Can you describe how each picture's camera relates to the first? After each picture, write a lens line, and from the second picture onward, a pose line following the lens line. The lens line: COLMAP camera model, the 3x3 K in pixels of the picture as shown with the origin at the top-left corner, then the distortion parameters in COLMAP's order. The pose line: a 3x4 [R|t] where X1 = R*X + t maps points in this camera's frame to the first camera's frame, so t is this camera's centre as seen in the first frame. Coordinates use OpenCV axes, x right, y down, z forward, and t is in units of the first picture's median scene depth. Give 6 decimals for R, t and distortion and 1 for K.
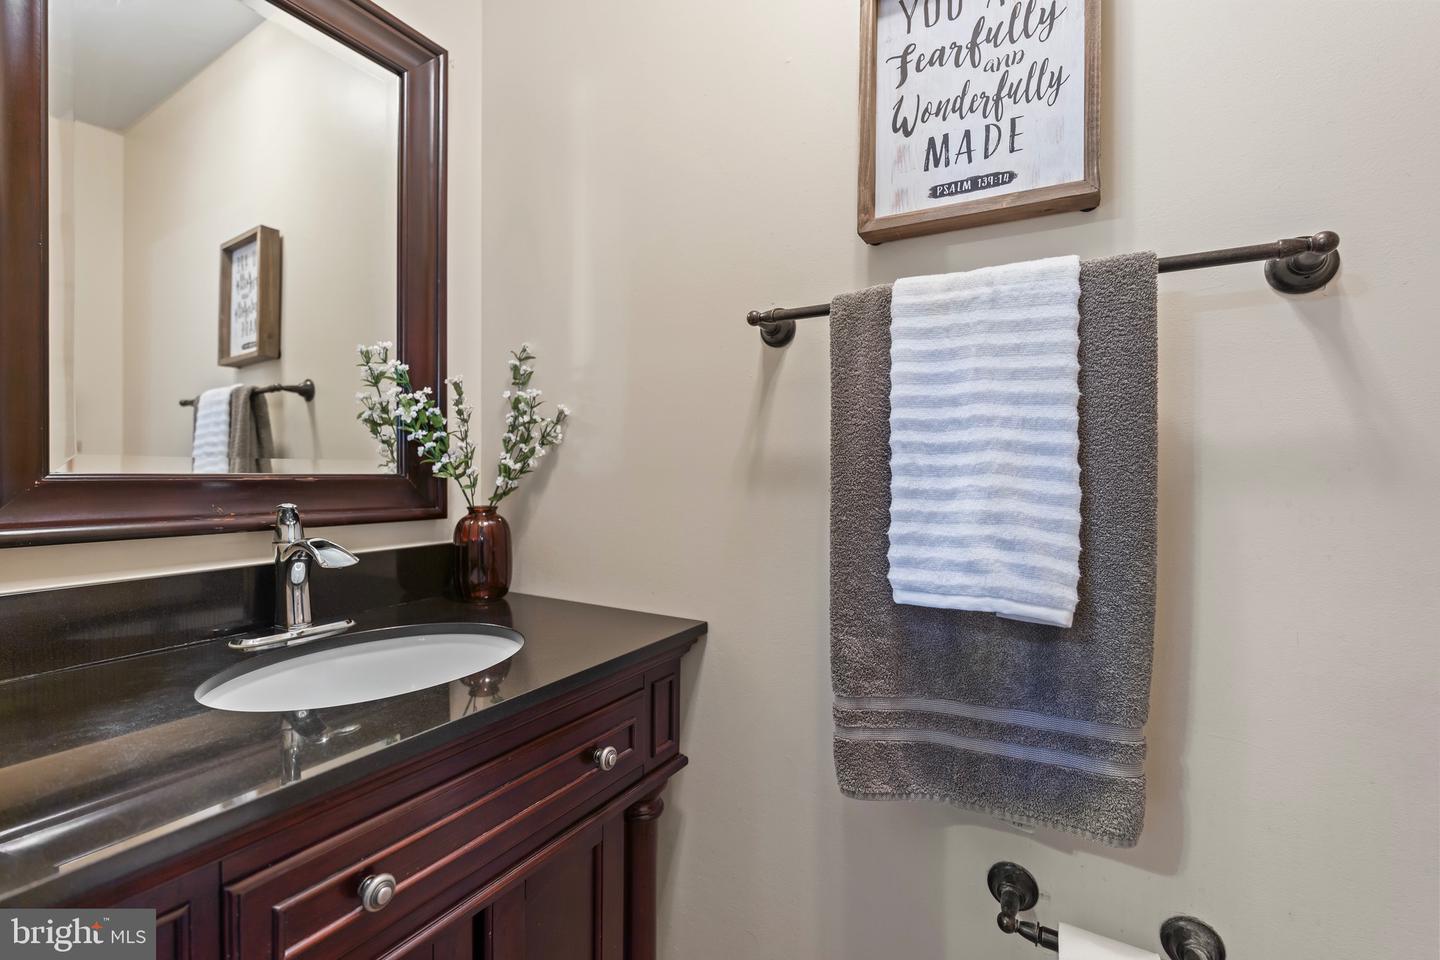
lens RADIAL K [[659.1, 0, 723.2], [0, 659.1, 481.3], [0, 0, 1]] dist [0.002239, 0.001738]
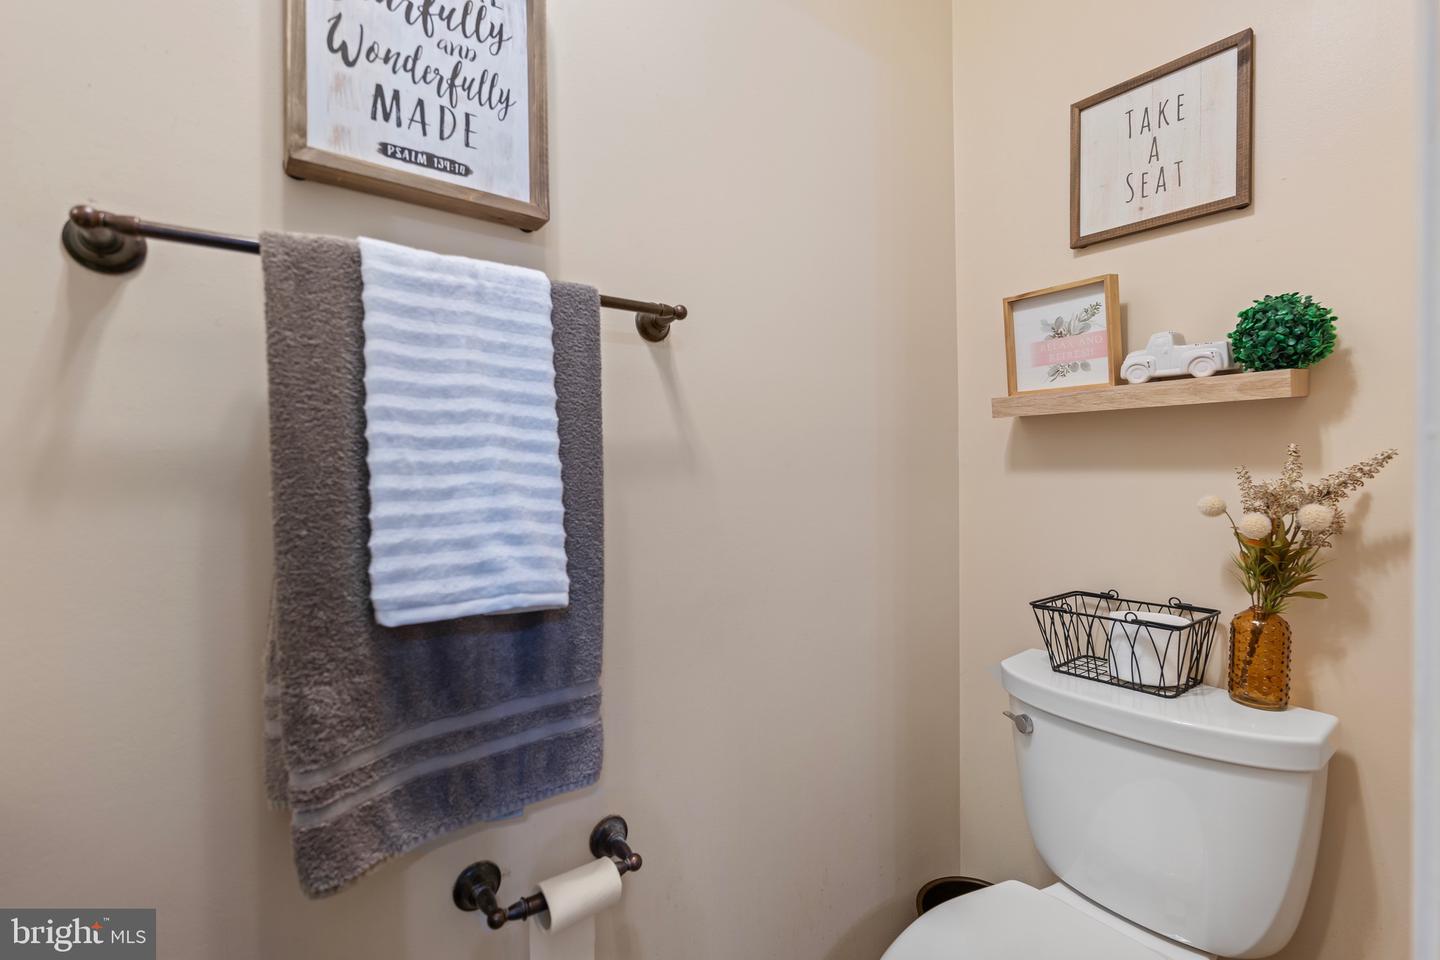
lens RADIAL K [[659.1, 0, 718.4], [0, 659.1, 467.7], [0, 0, 1]] dist [0.002239, 0.001738]
pose [[0.374405, -0.012796, 0.927177, -0.354740], [0.025921, 0.999658, 0.003328, -0.009071], [-0.926903, 0.022788, 0.374609, 0.294003]]
